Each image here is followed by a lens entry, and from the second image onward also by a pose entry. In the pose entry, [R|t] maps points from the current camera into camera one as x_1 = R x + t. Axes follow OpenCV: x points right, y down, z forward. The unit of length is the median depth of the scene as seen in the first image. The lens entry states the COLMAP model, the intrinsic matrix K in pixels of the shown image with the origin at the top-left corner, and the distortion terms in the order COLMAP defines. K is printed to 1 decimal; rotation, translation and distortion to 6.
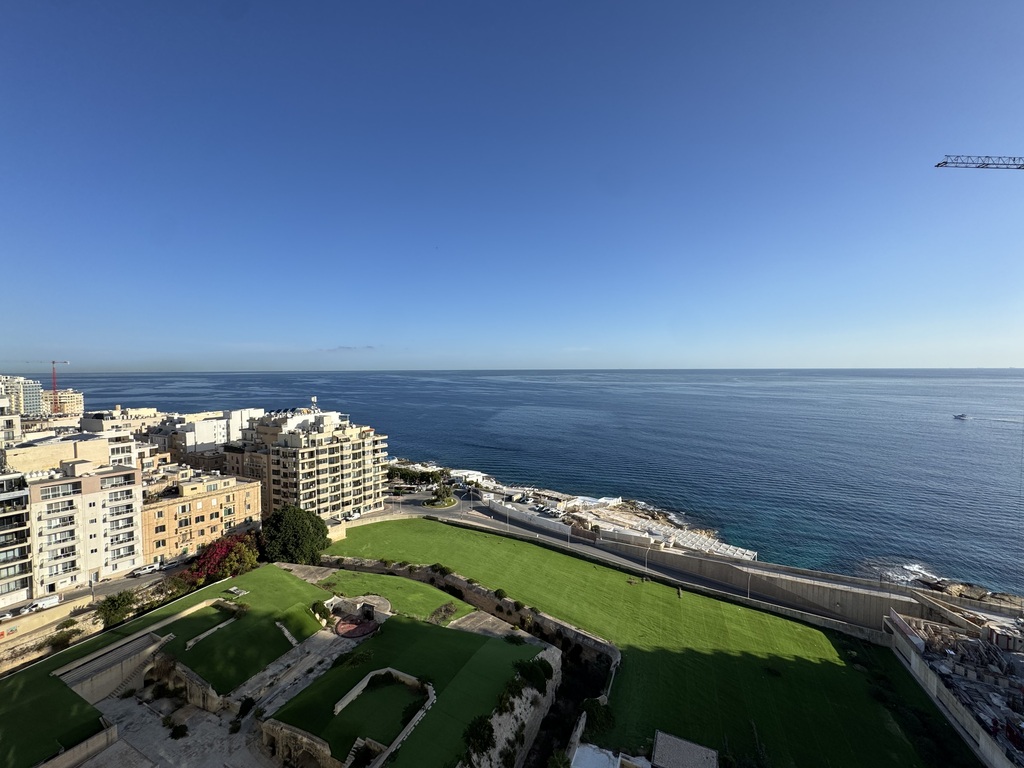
lens RADIAL K [[408.0, 0, 513.7], [0, 408.0, 384.3], [0, 0, 1]] dist [-0.001983, 0.000400]
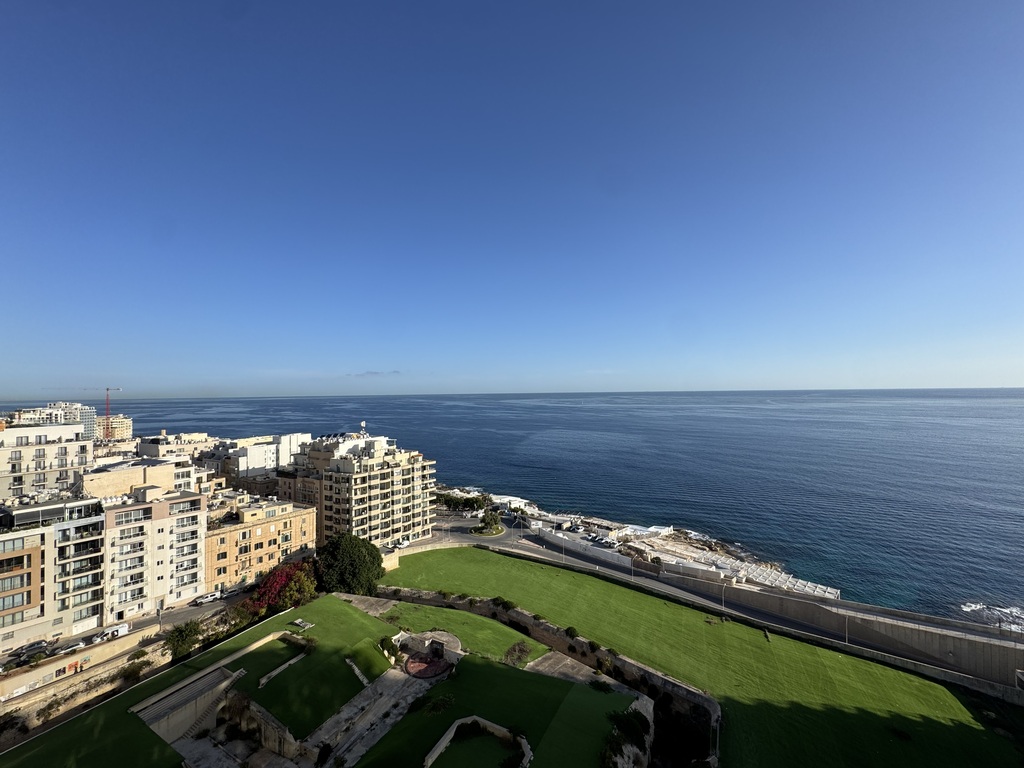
lens RADIAL K [[408.0, 0, 512.6], [0, 408.0, 385.7], [0, 0, 1]] dist [-0.001983, 0.000400]
pose [[0.998443, -0.008706, -0.055098, -0.108604], [0.005718, 0.998516, -0.054154, -0.001412], [0.055488, 0.053755, 0.997011, 0.028423]]
